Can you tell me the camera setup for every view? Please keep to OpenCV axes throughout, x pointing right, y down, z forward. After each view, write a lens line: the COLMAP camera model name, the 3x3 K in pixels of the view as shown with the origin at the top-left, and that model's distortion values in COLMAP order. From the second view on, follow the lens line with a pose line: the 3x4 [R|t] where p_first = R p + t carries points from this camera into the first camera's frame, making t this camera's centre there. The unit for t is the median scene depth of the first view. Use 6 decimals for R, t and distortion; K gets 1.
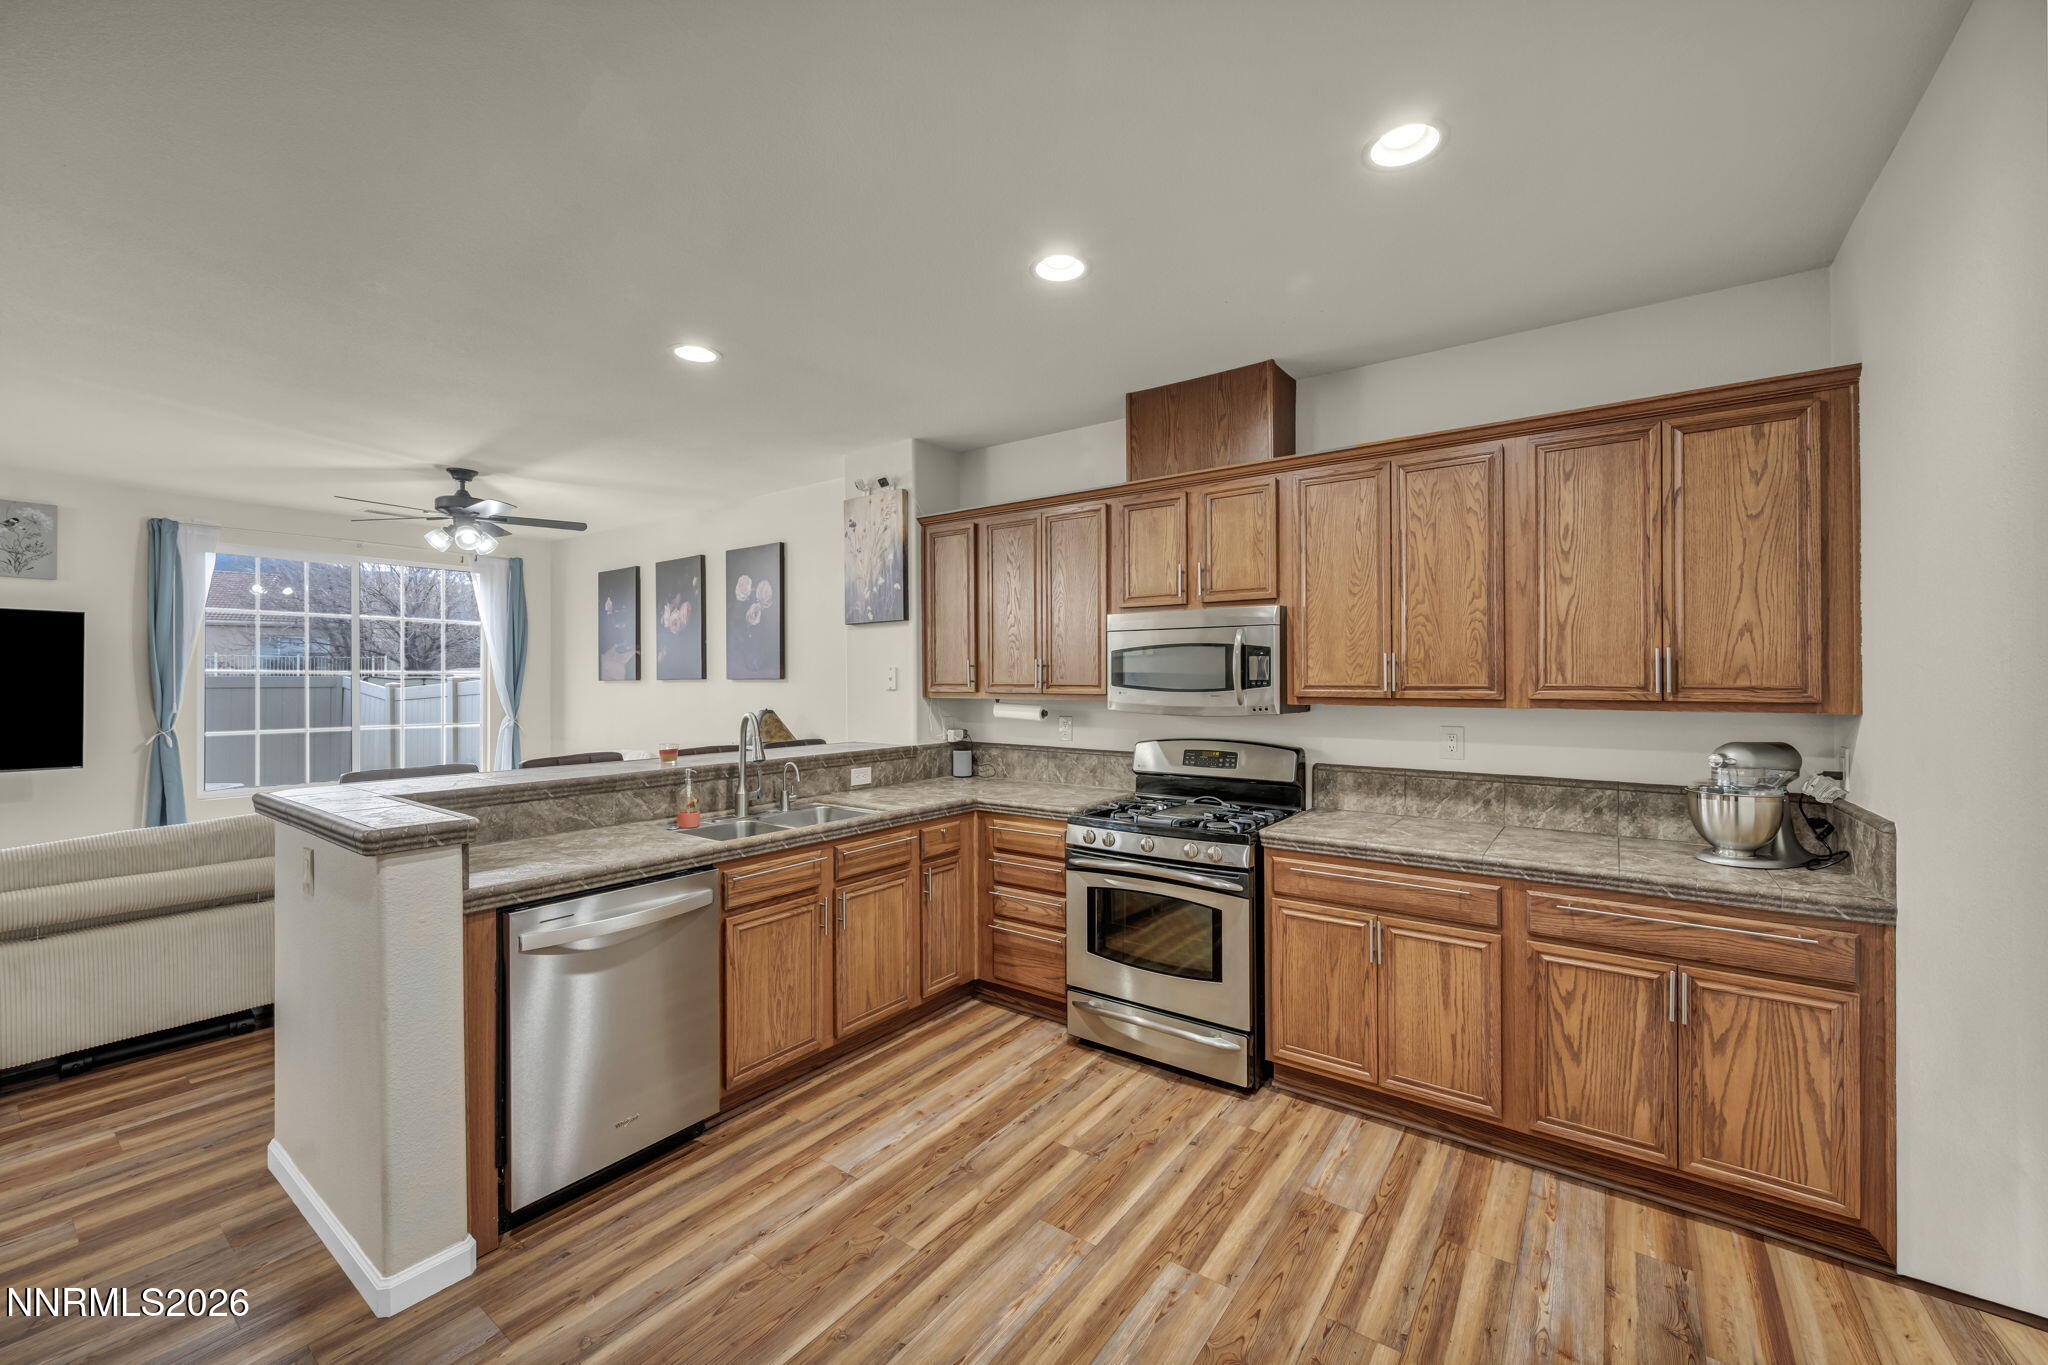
lens RADIAL K [[798.8, 0, 1024.8], [0, 798.8, 675.2], [0, 0, 1]] dist [0.000901, 0.000024]
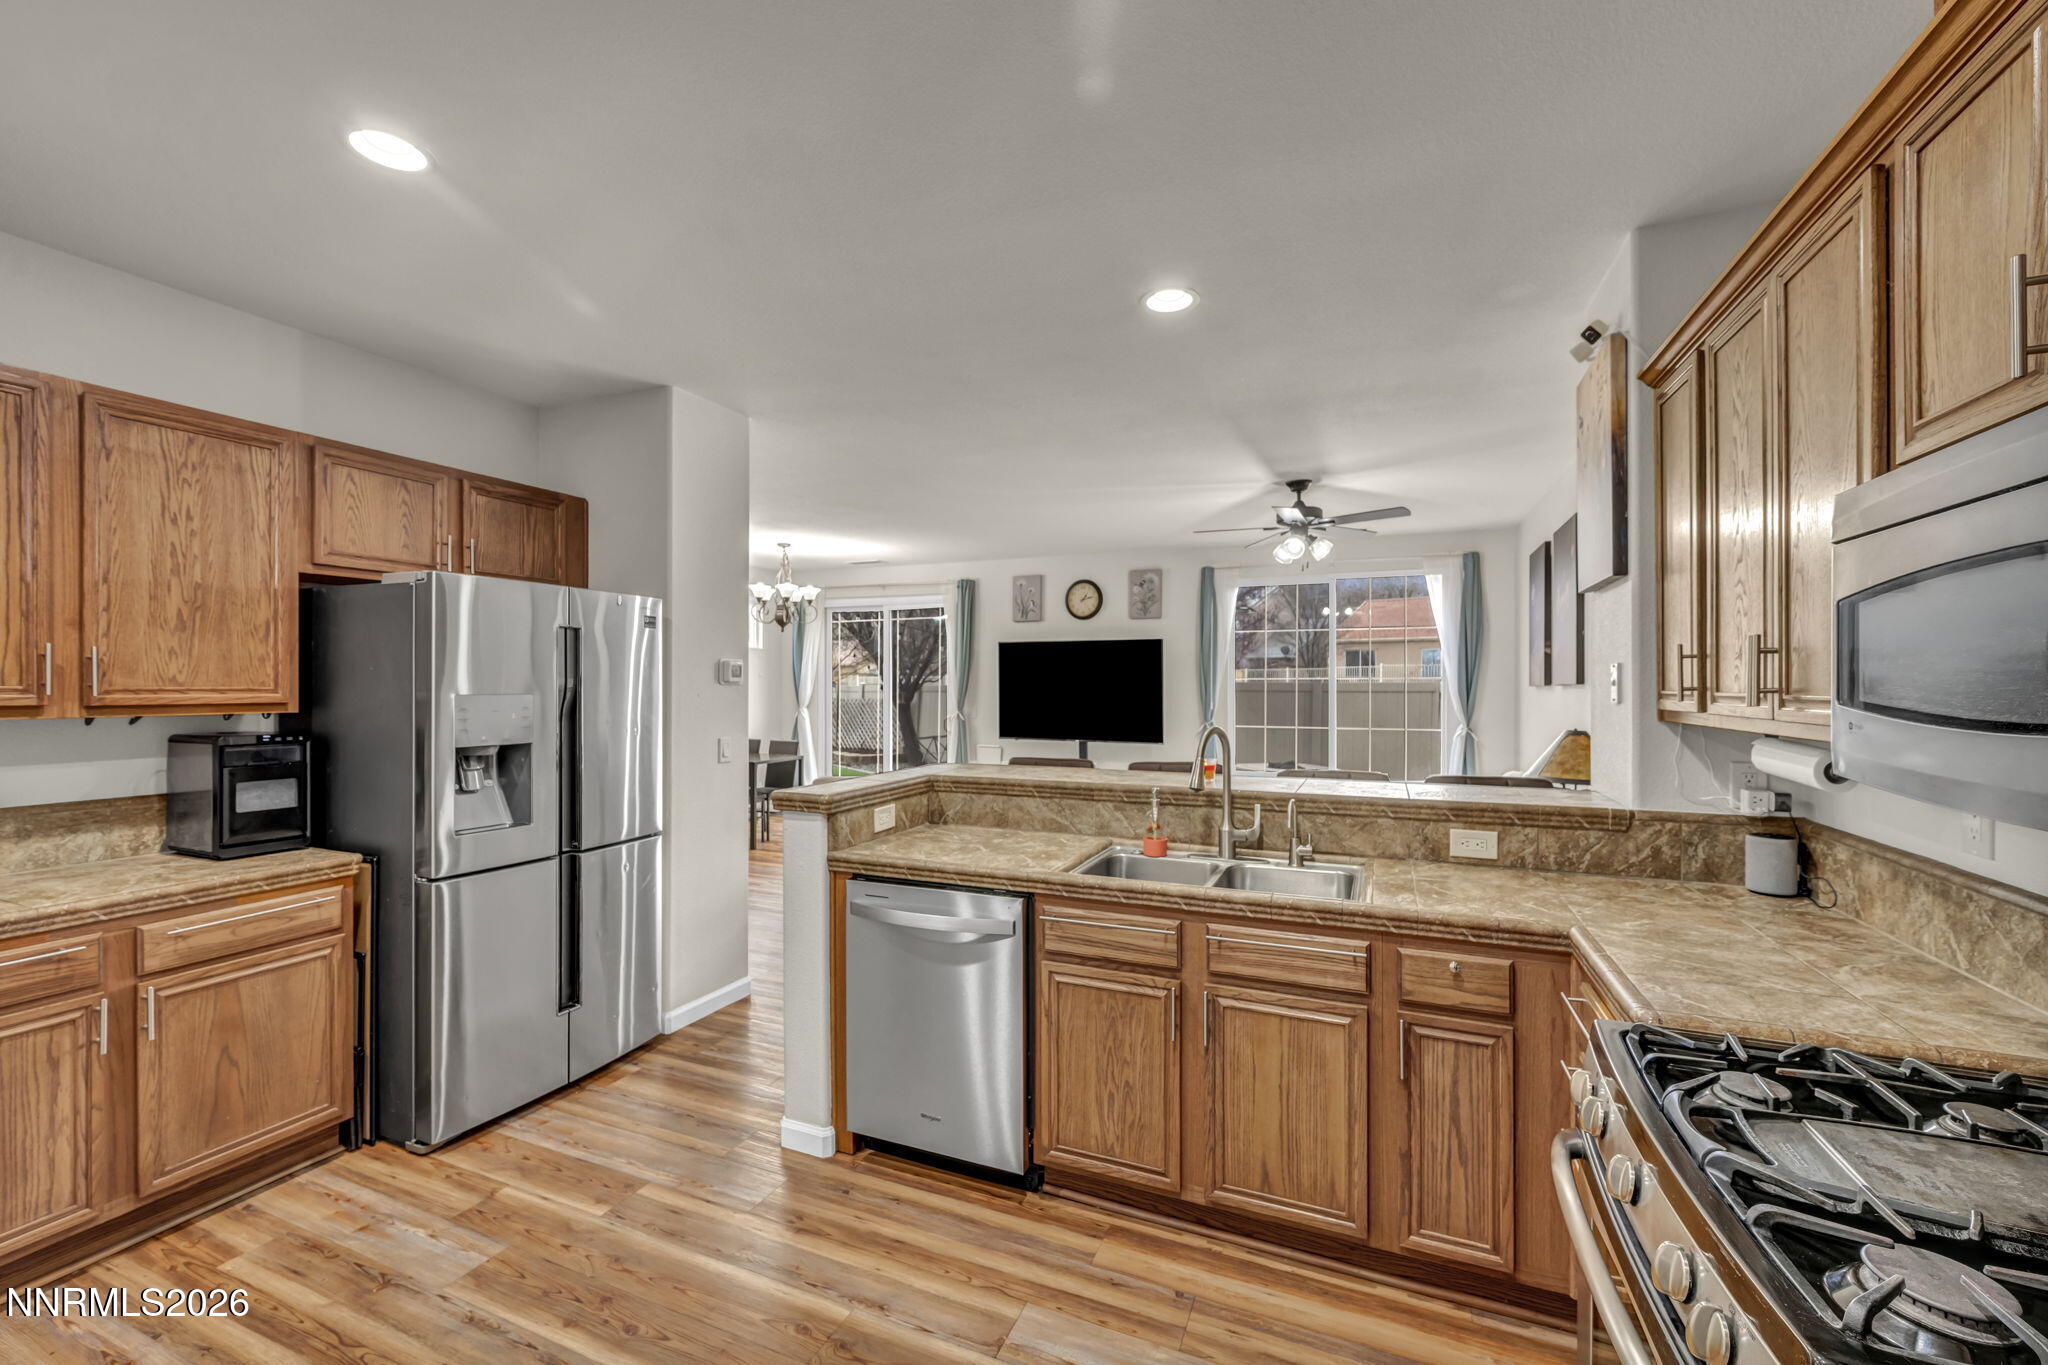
lens RADIAL K [[835.6, 0, 1030.0], [0, 835.6, 685.2], [0, 0, 1]] dist [-0.001099, -0.000071]
pose [[0.225428, 0.001254, -0.974259, 0.365718], [0.003121, 0.999993, 0.002009, 0.003561], [0.974255, -0.003494, 0.225423, 0.569790]]
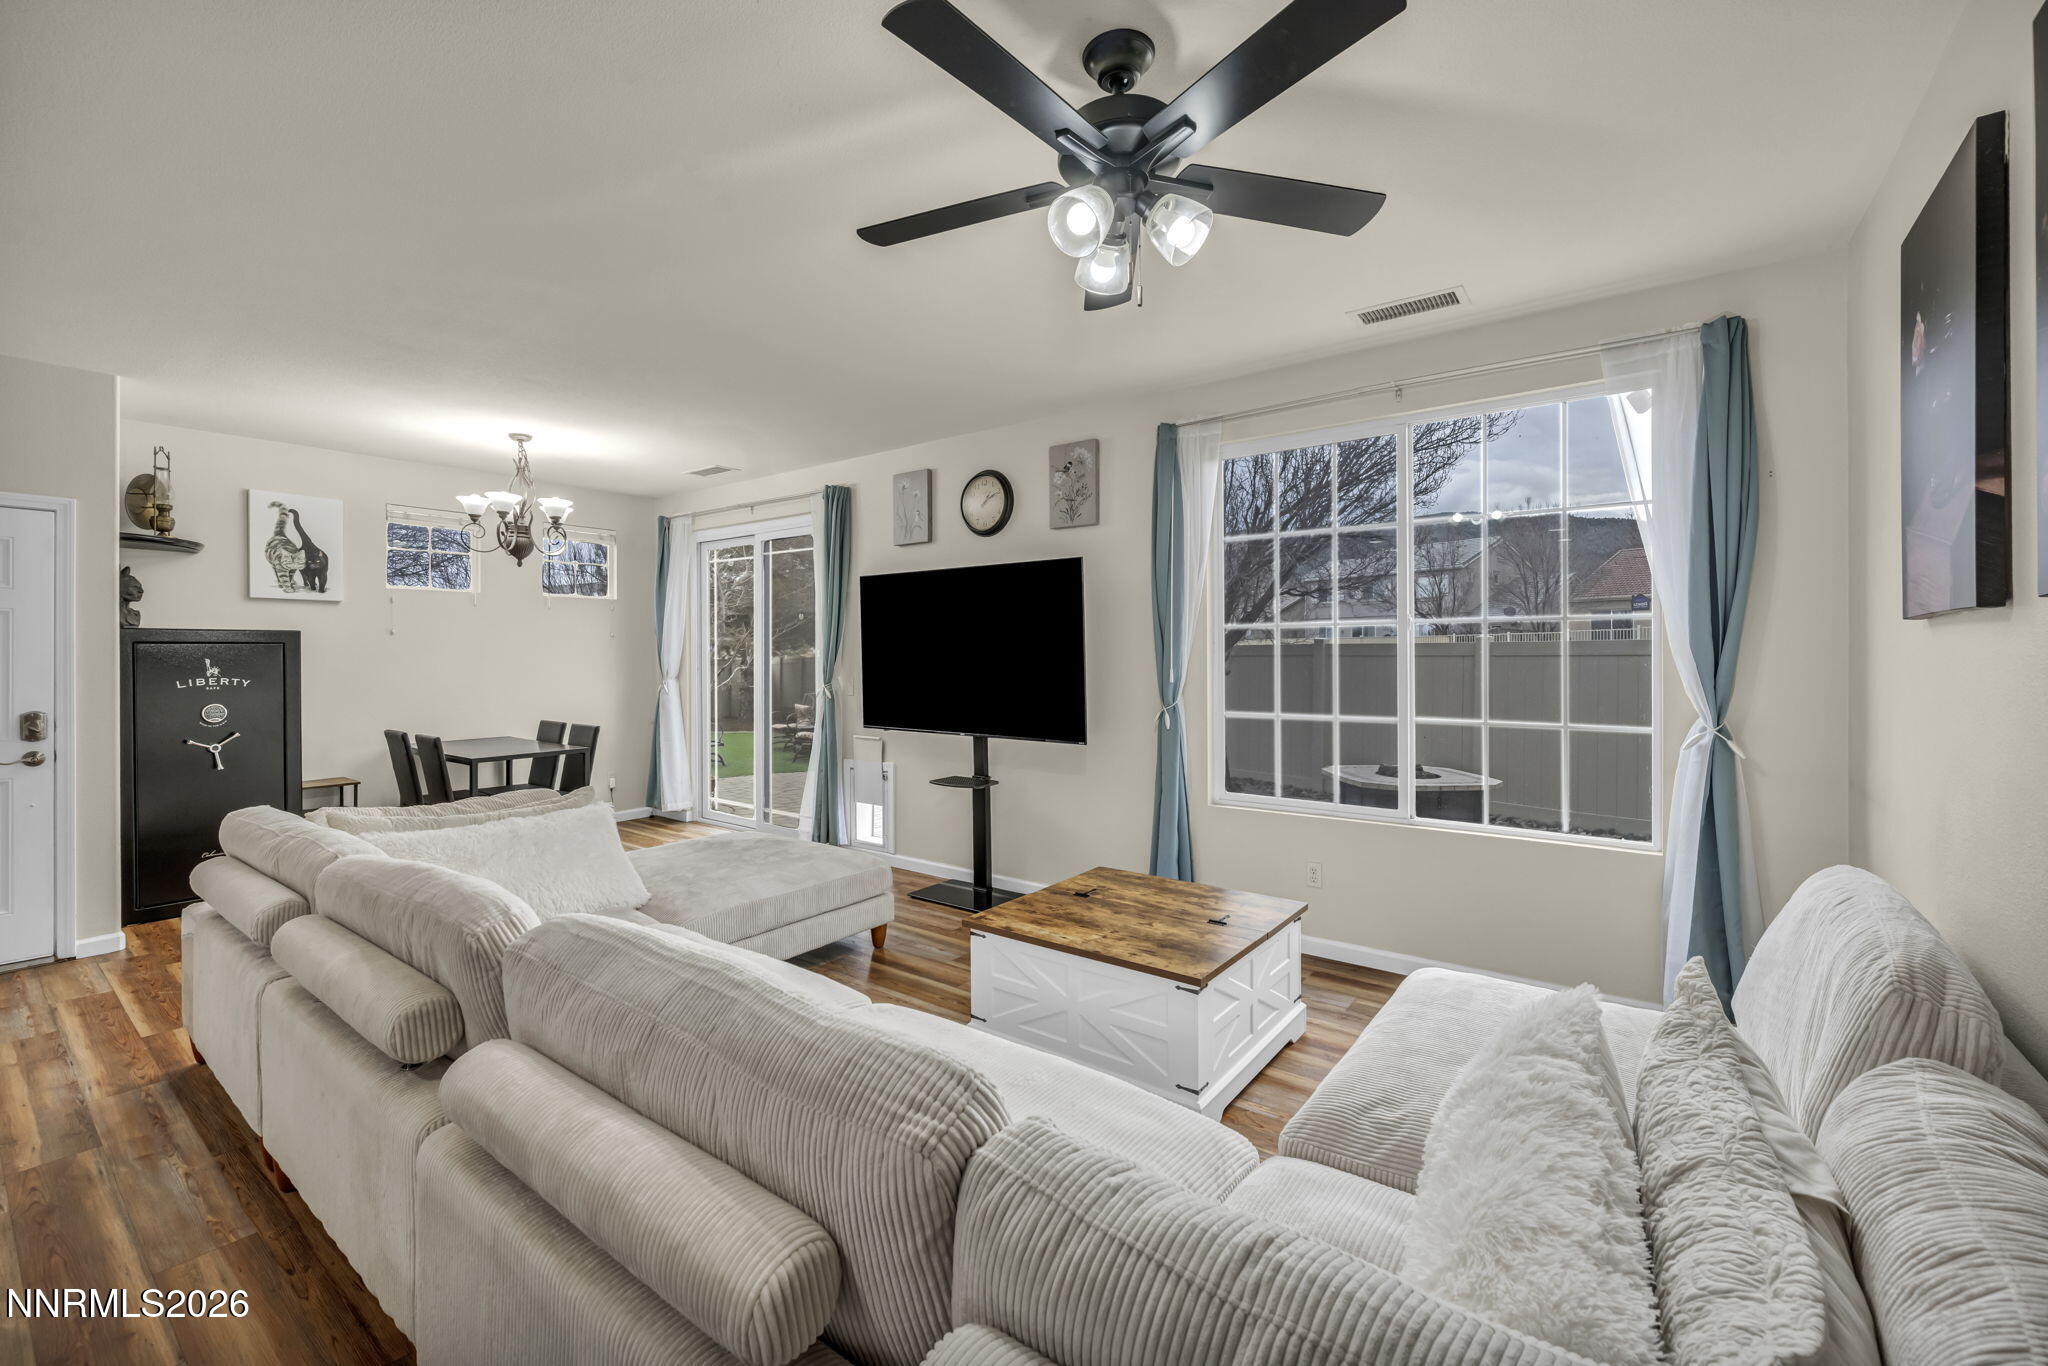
lens RADIAL K [[842.6, 0, 1005.0], [0, 842.6, 656.1], [0, 0, 1]] dist [0.000028, 0.000058]
pose [[-0.029245, -0.001765, -0.999571, -0.415552], [0.008275, 0.999964, -0.002008, 0.034157], [0.999538, -0.008331, -0.029229, 1.295713]]
